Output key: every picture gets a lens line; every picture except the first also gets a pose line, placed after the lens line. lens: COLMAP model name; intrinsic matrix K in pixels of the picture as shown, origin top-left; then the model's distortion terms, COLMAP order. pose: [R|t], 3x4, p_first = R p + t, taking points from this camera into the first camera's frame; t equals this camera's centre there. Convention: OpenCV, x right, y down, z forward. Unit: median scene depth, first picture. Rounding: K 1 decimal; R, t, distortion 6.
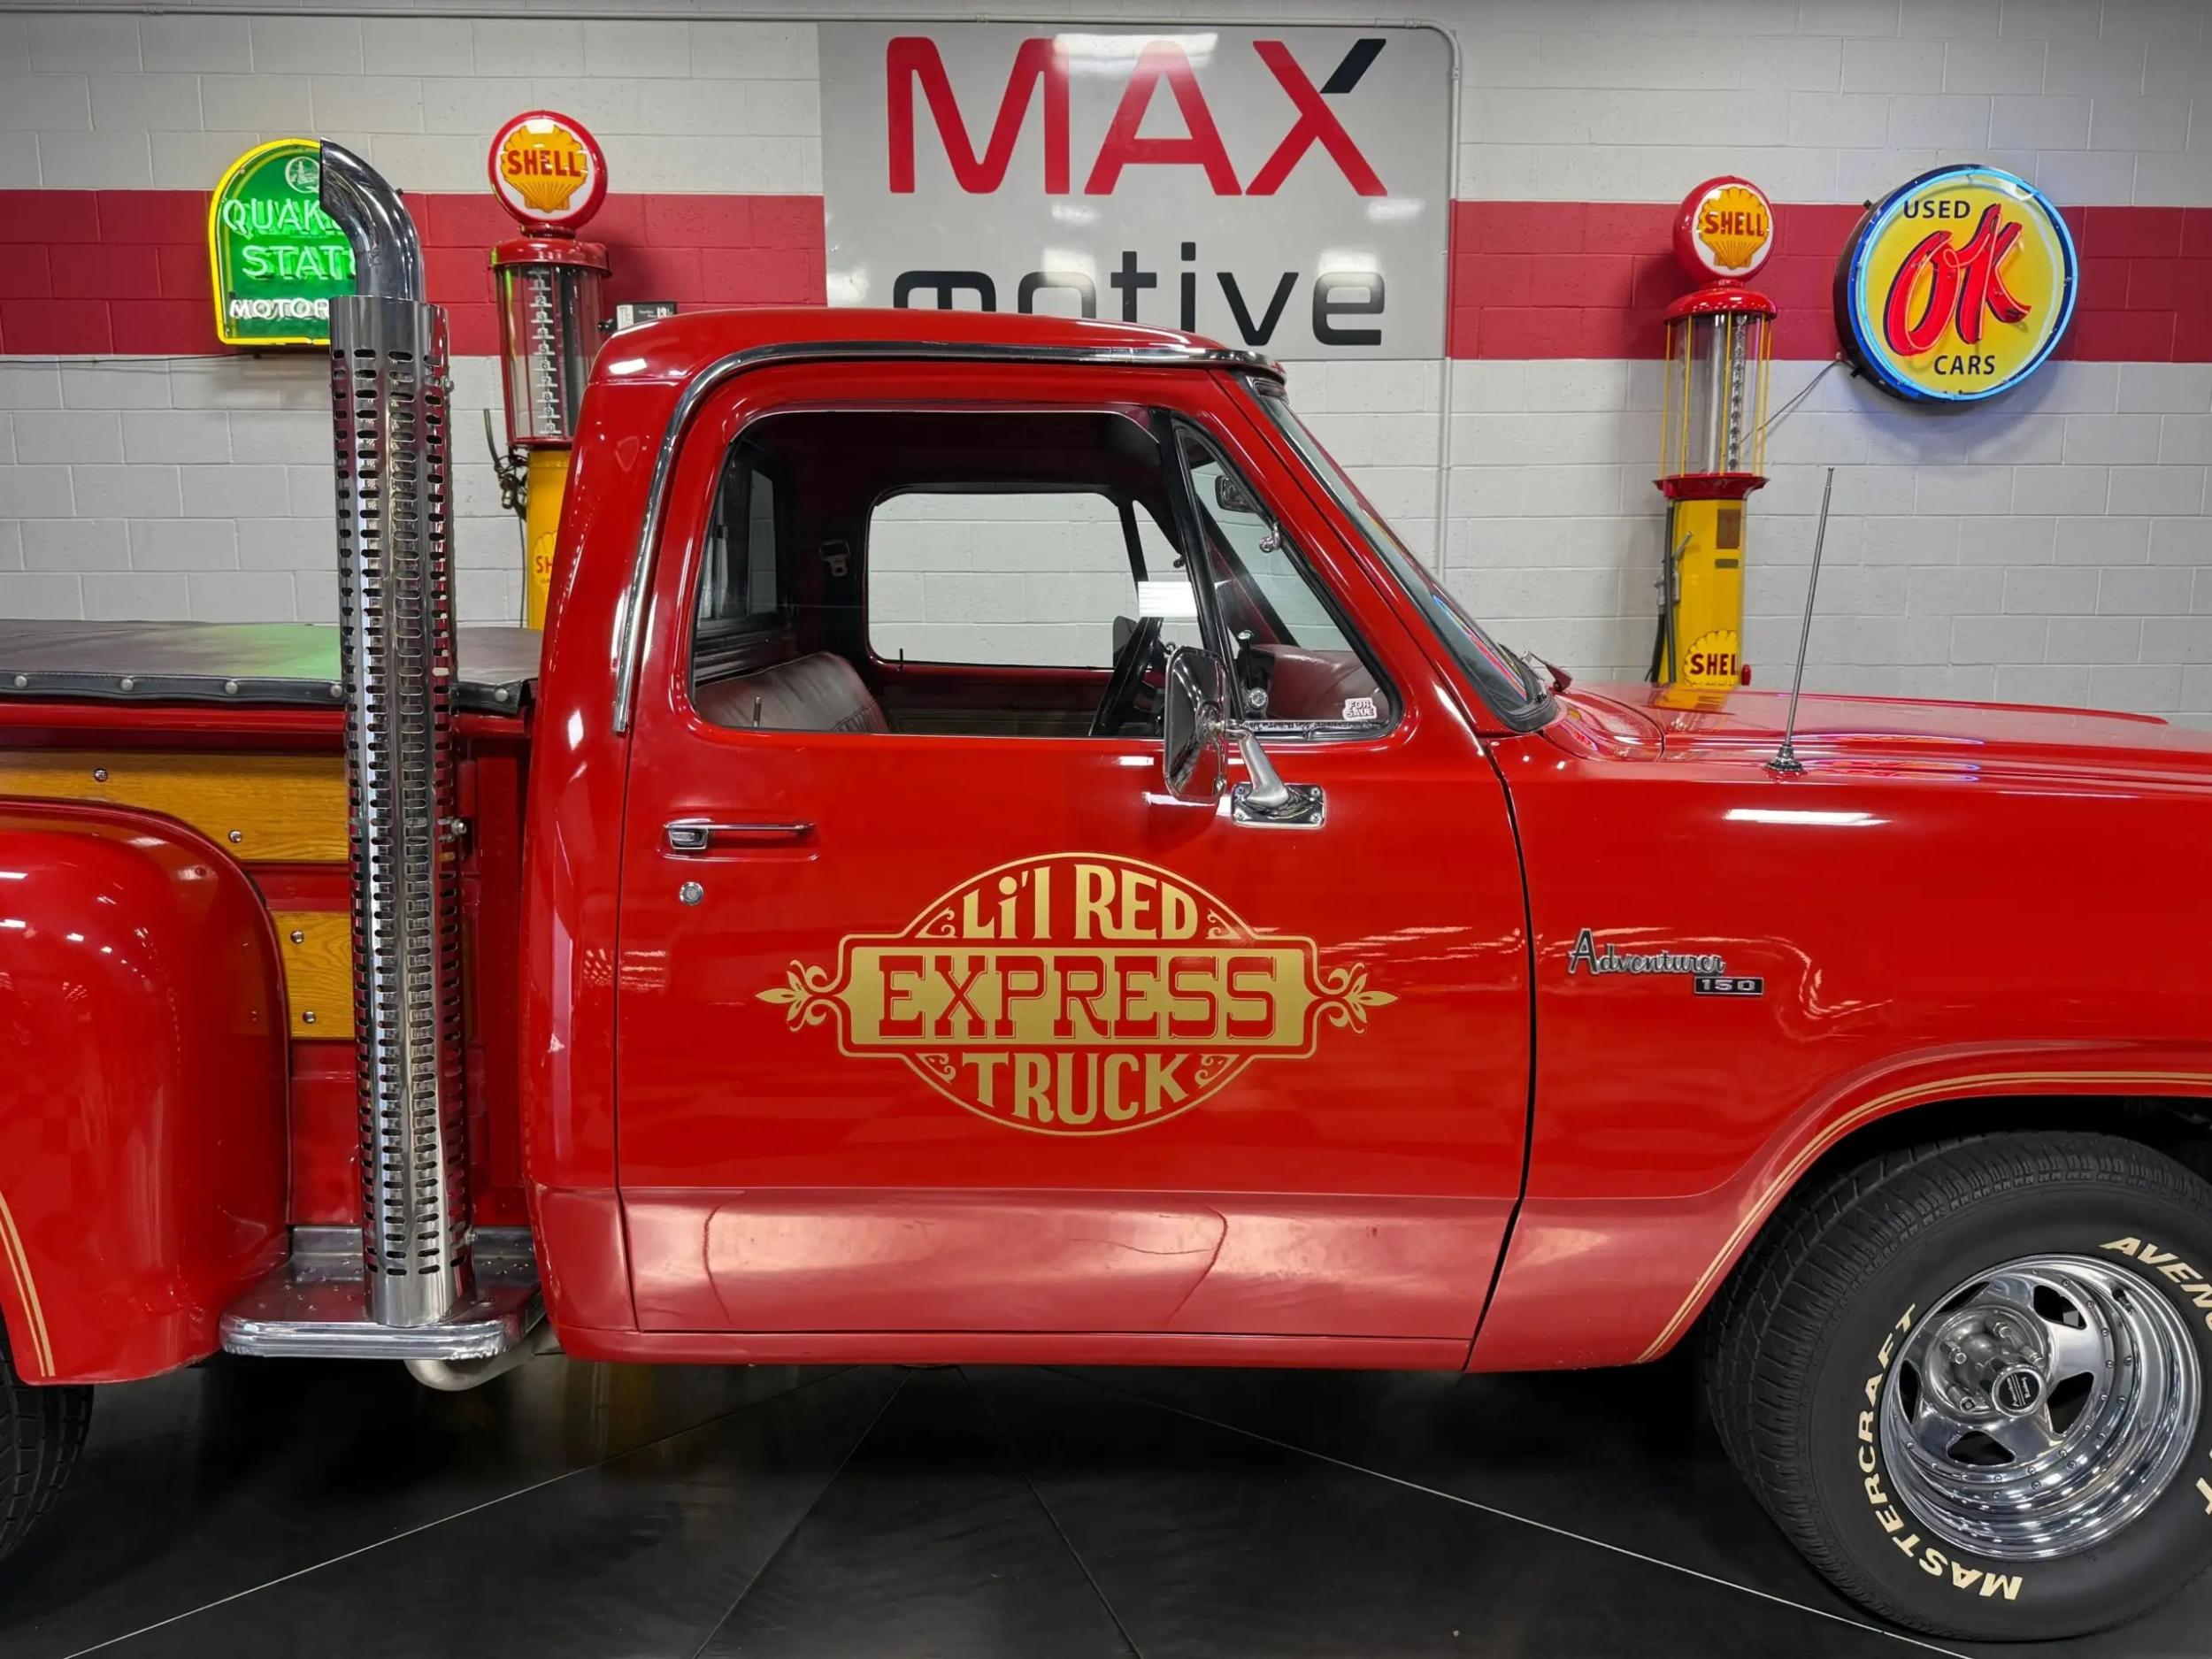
lens RADIAL K [[1555.2, 0, 1106.8], [0, 1555.2, 860.9], [0, 0, 1]] dist [0.009926, -0.035120]
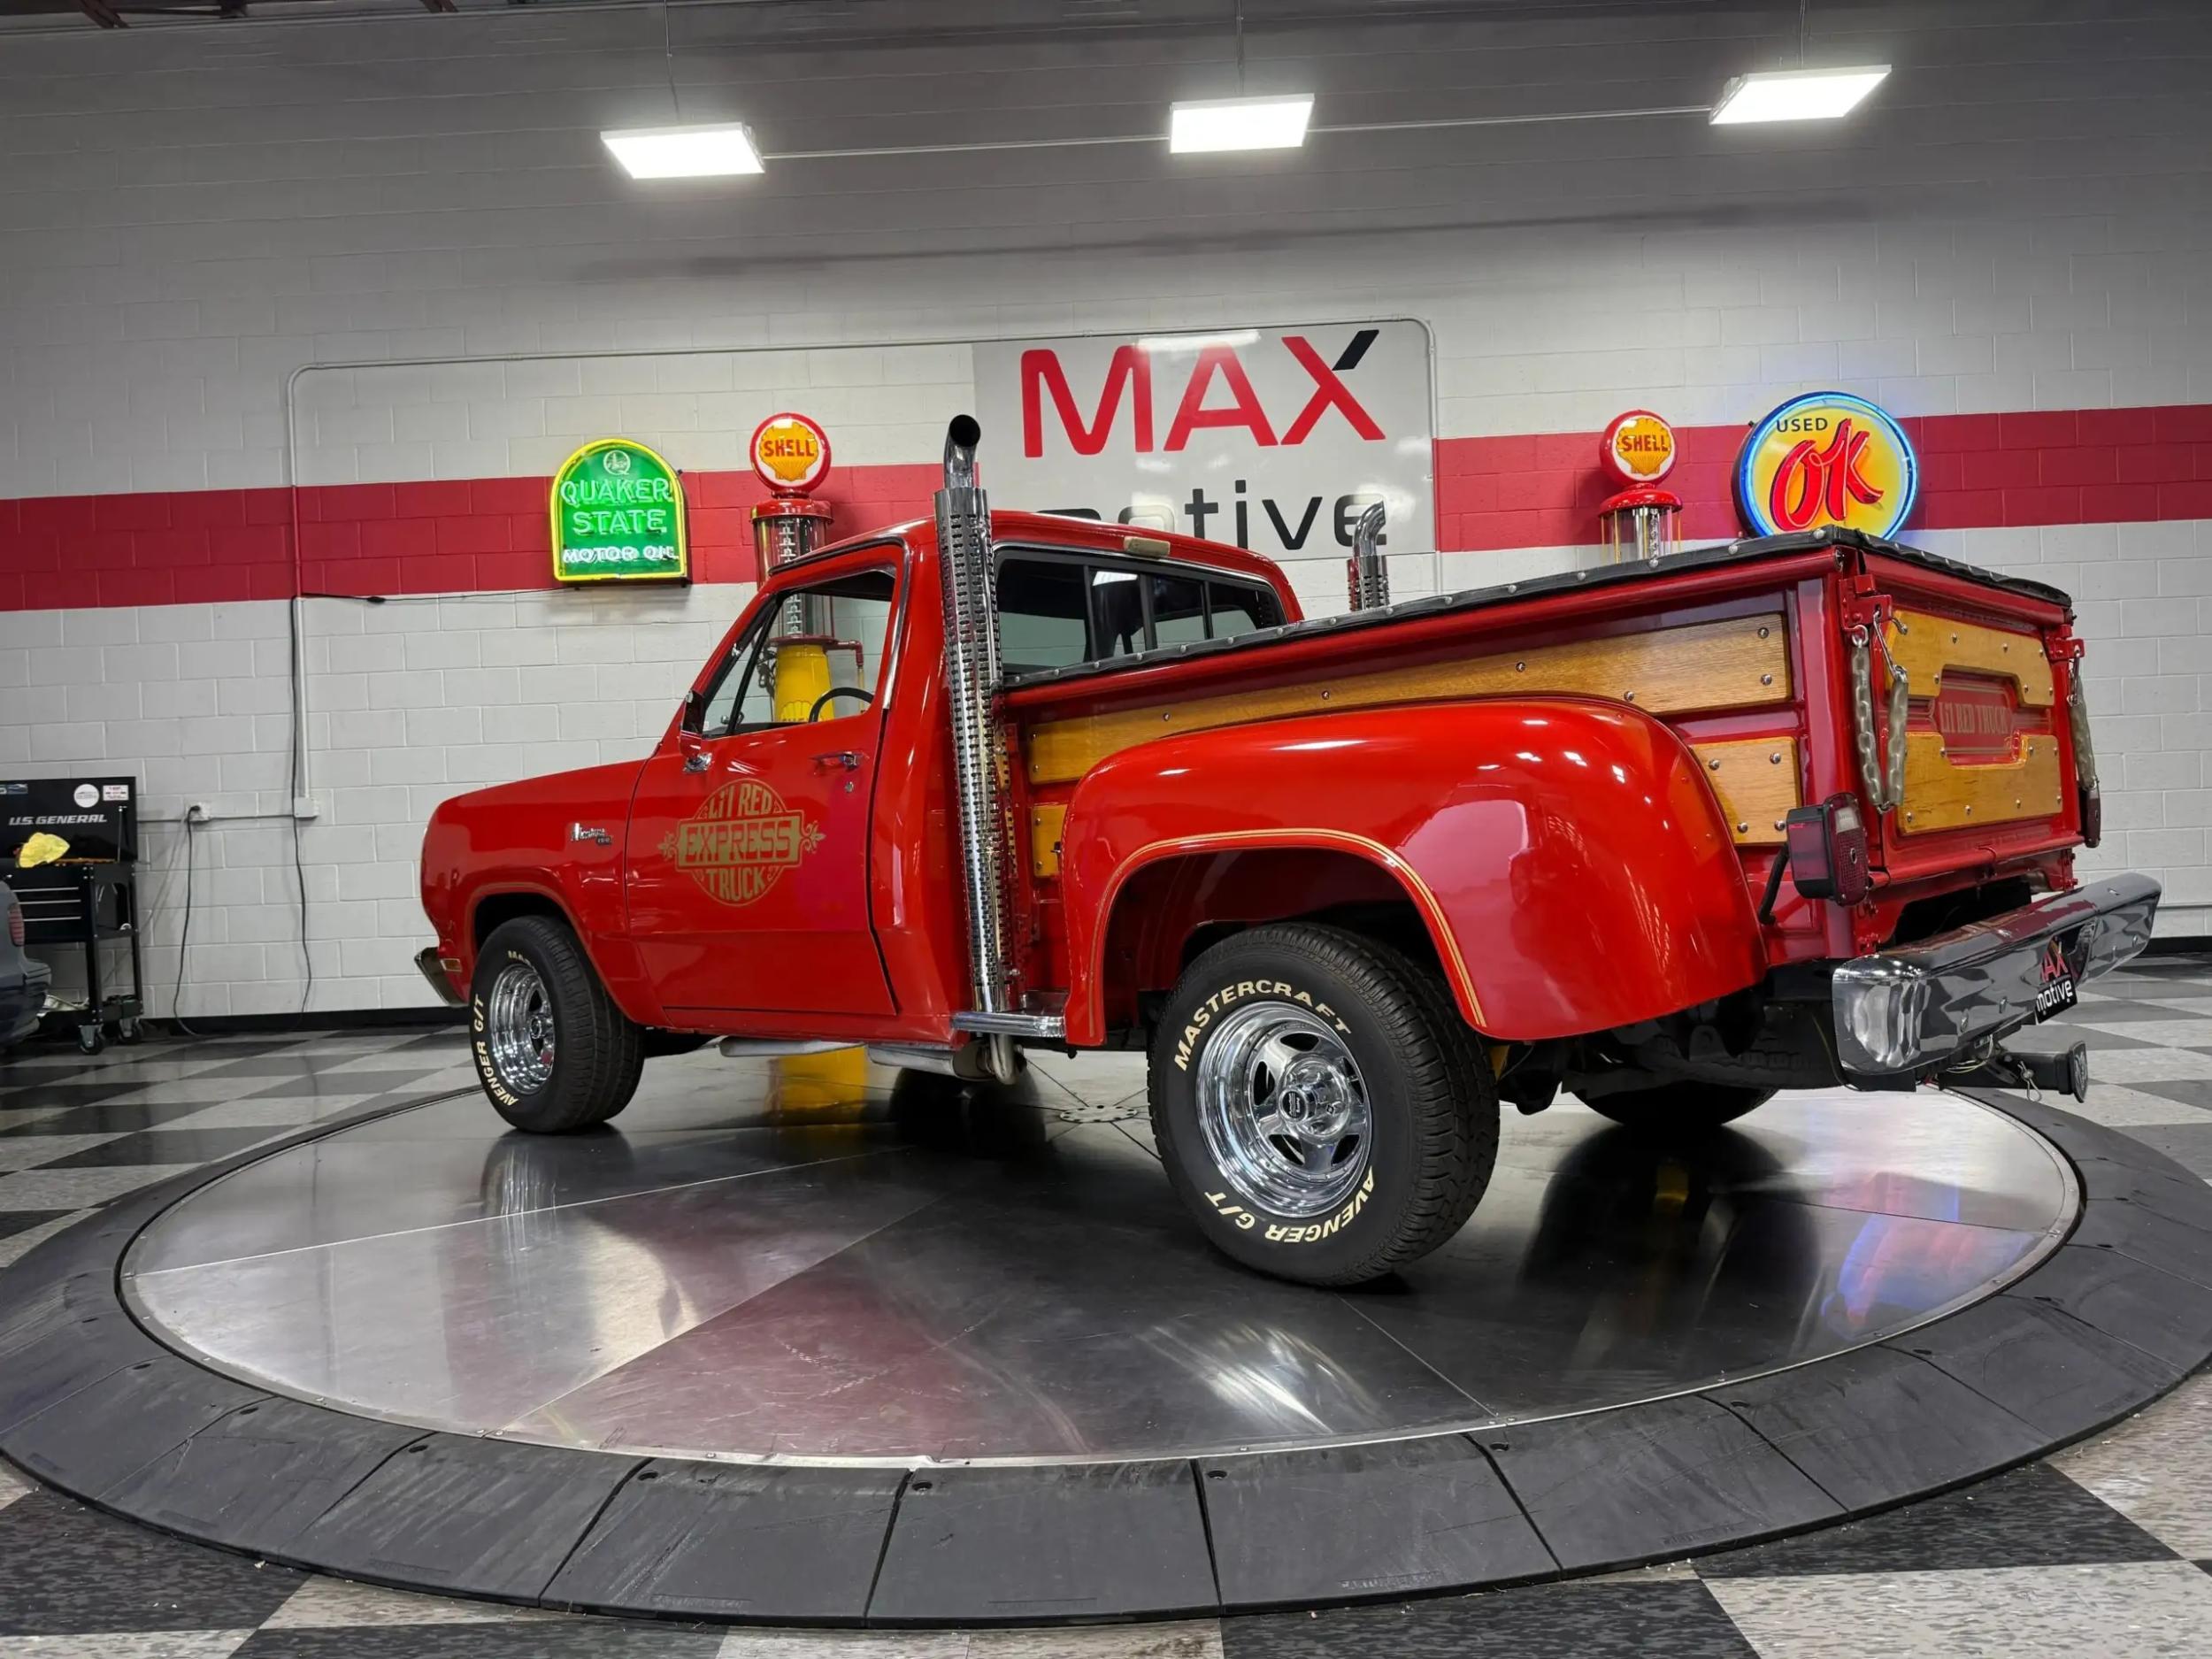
lens RADIAL K [[1555.2, 0, 1102.8], [0, 1555.2, 842.3], [0, 0, 1]] dist [0.009926, -0.035120]
pose [[0.997336, -0.036274, -0.063284, 0.005918], [0.026177, 0.987779, -0.153650, 0.127387], [0.068084, 0.151584, 0.986097, -0.313603]]
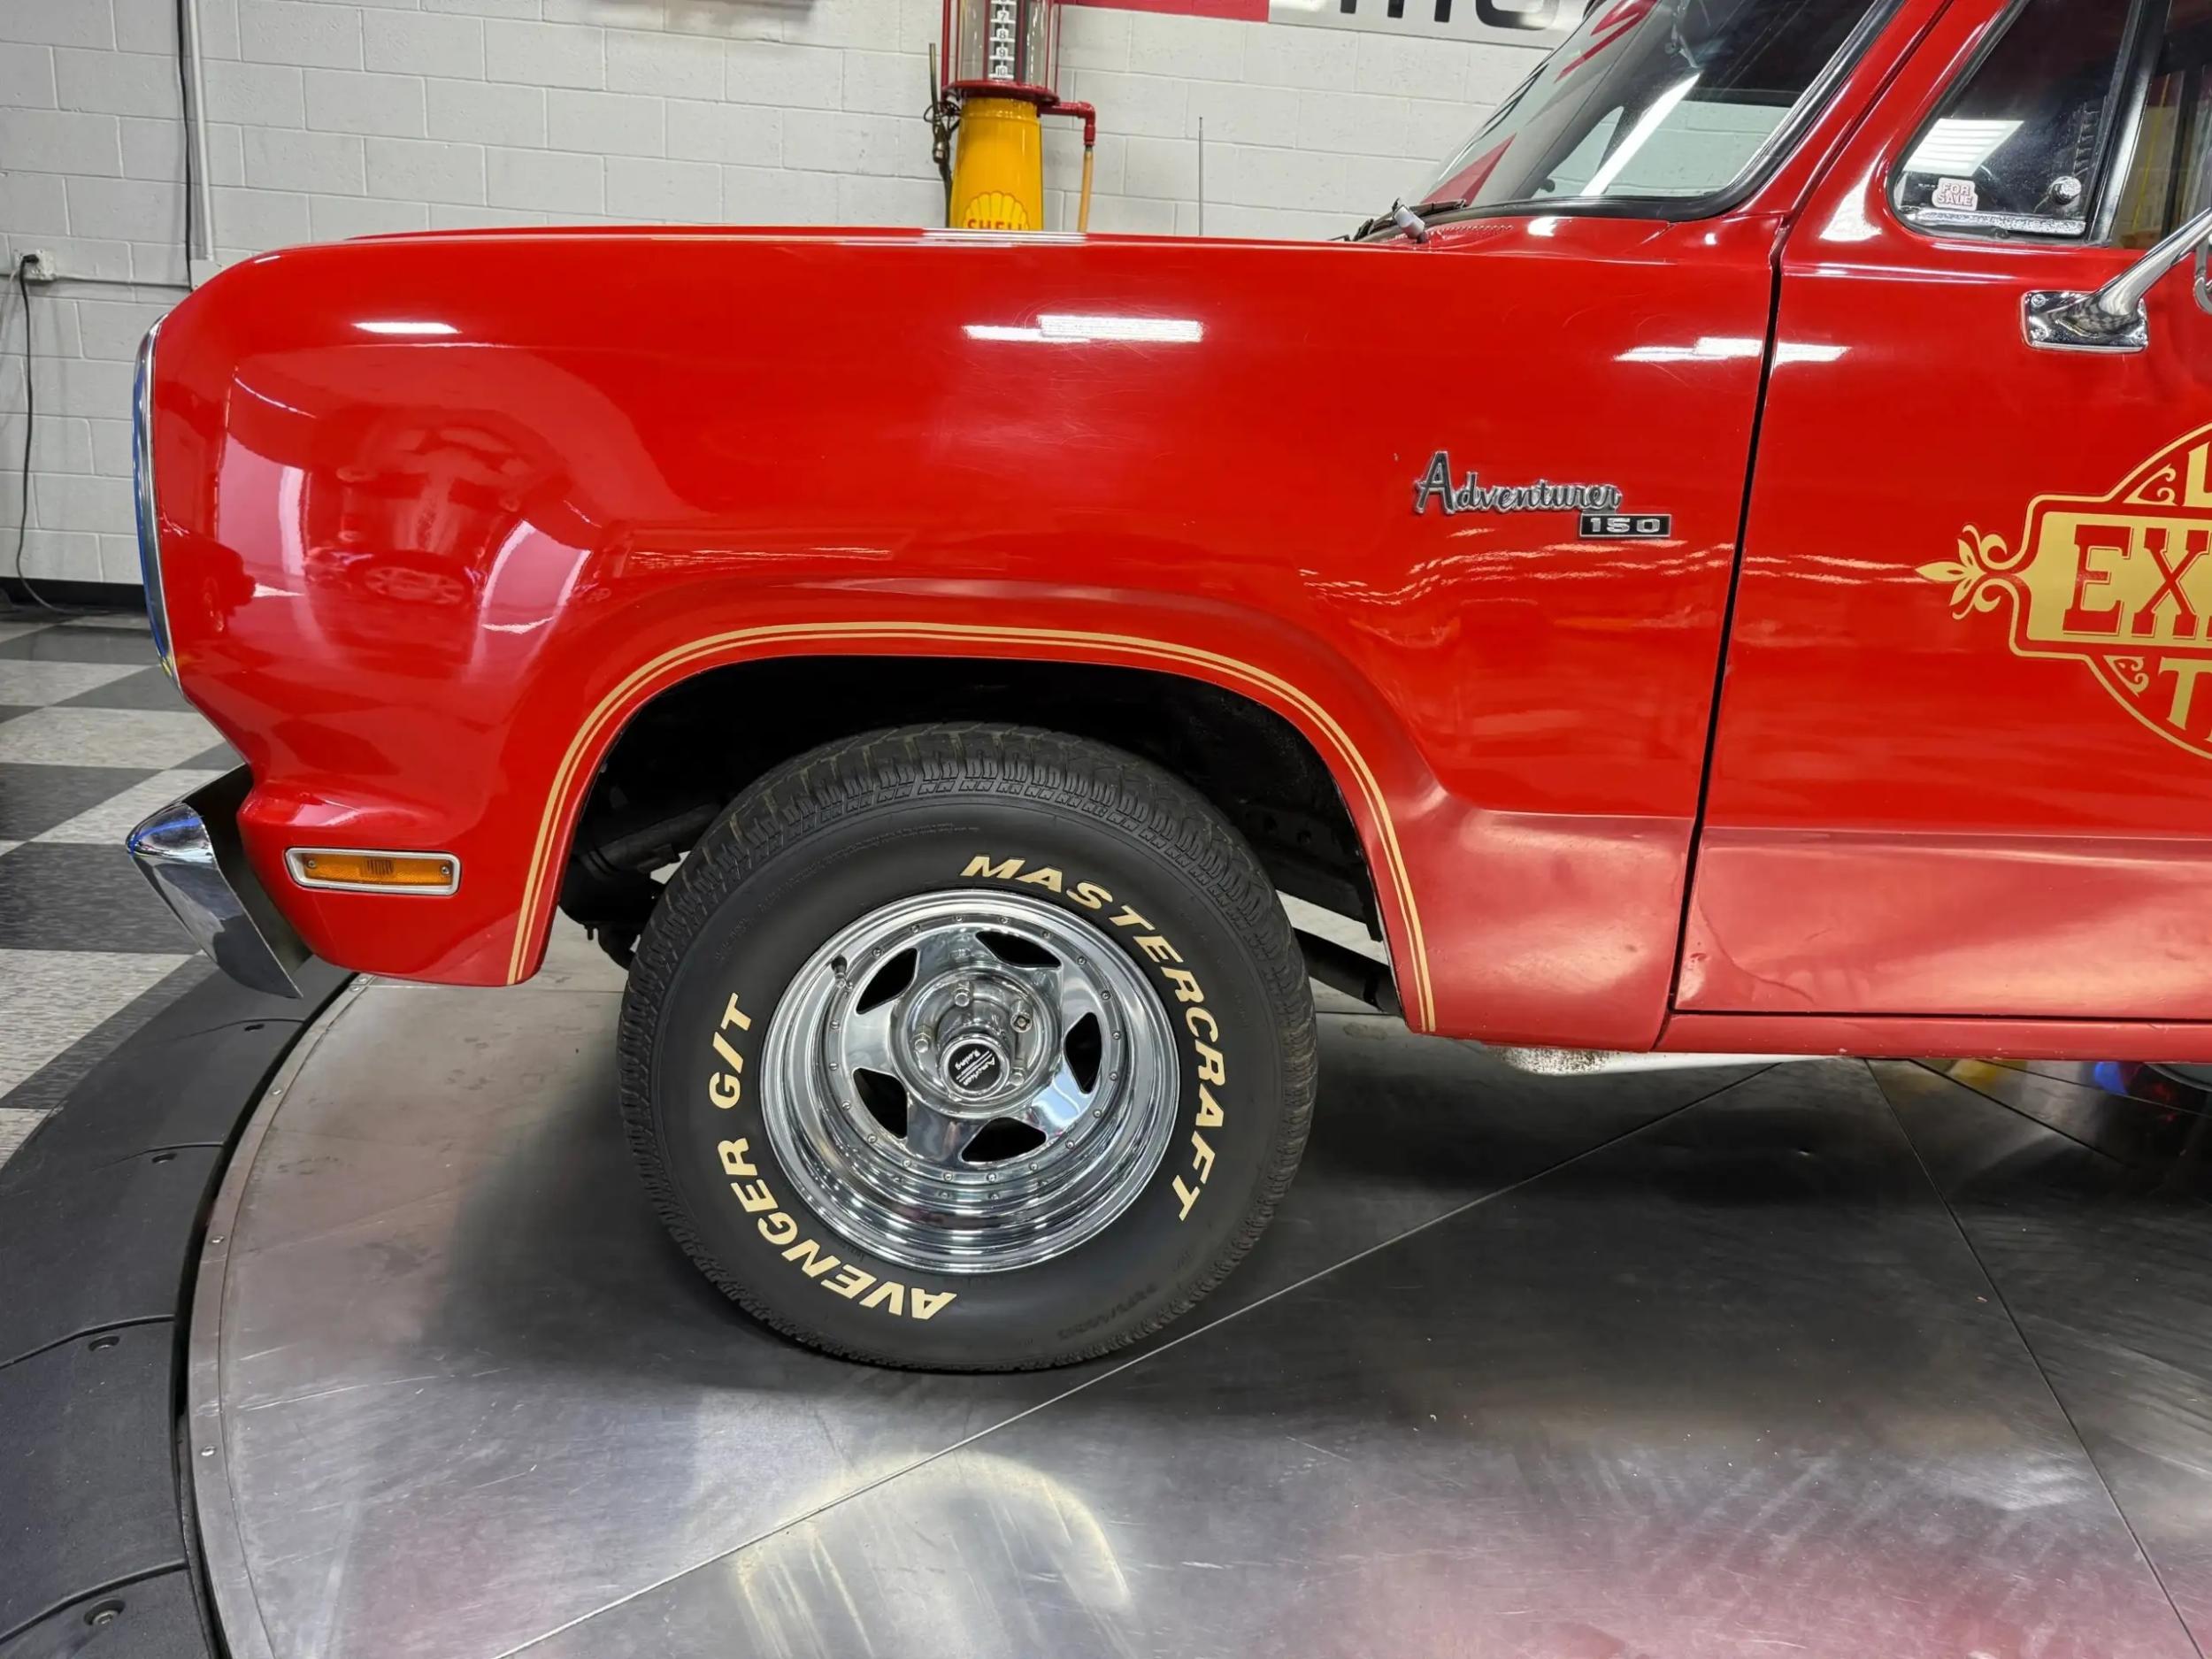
lens RADIAL K [[1555.2, 0, 1099.6], [0, 1555.2, 849.6], [0, 0, 1]] dist [0.009926, -0.035120]
pose [[0.997074, 0.060012, 0.047340, -0.293458], [-0.065459, 0.990187, 0.123470, 0.050825], [-0.039465, -0.126208, 0.991219, 0.040796]]
